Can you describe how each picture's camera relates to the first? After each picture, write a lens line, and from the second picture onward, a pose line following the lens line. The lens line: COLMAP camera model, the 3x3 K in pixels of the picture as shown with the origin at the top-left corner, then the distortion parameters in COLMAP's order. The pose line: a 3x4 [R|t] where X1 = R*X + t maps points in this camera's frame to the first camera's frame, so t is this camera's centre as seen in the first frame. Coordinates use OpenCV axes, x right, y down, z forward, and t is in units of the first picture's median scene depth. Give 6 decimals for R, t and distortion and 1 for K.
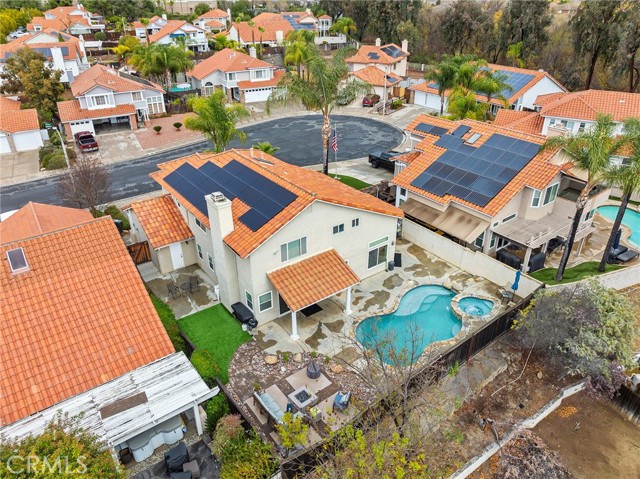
lens RADIAL K [[451.2, 0, 320.0], [0, 451.2, 239.5], [0, 0, 1]] dist [-0.036221, -0.001052]
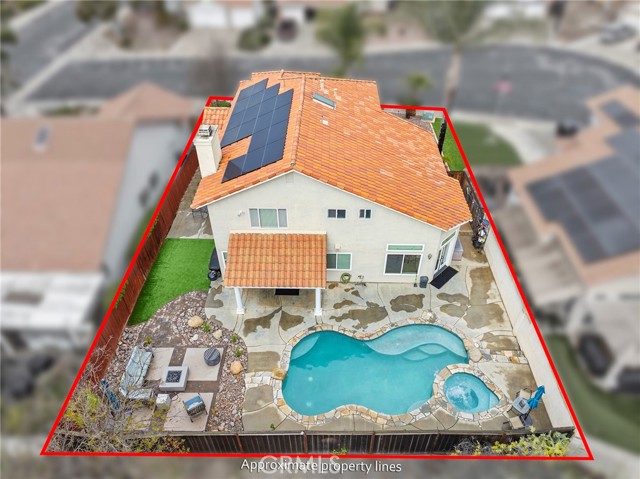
lens RADIAL K [[451.2, 0, 320.0], [0, 451.2, 239.5], [0, 0, 1]] dist [-0.036221, -0.001052]
pose [[0.791342, 0.399727, -0.462598, 0.395253], [-0.297706, 0.912827, 0.279496, -0.191486], [0.533994, -0.083459, 0.841359, 0.329310]]
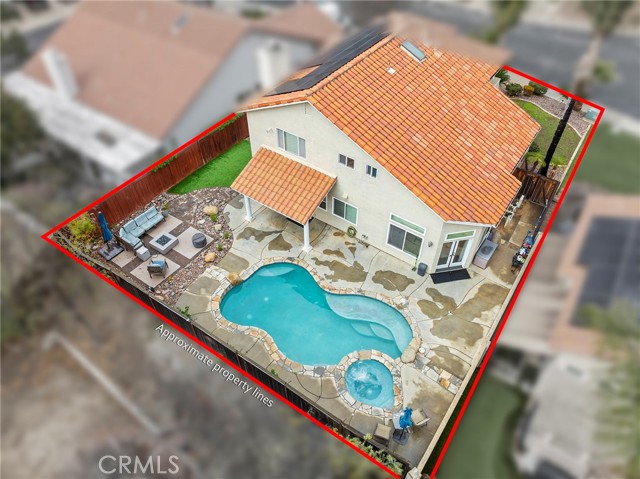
lens RADIAL K [[451.2, 0, 320.0], [0, 451.2, 239.5], [0, 0, 1]] dist [-0.036221, -0.001052]
pose [[0.311312, 0.688840, -0.654663, 0.614369], [-0.460561, 0.711949, 0.530106, -0.310975], [0.831245, 0.136484, 0.538891, 0.573773]]
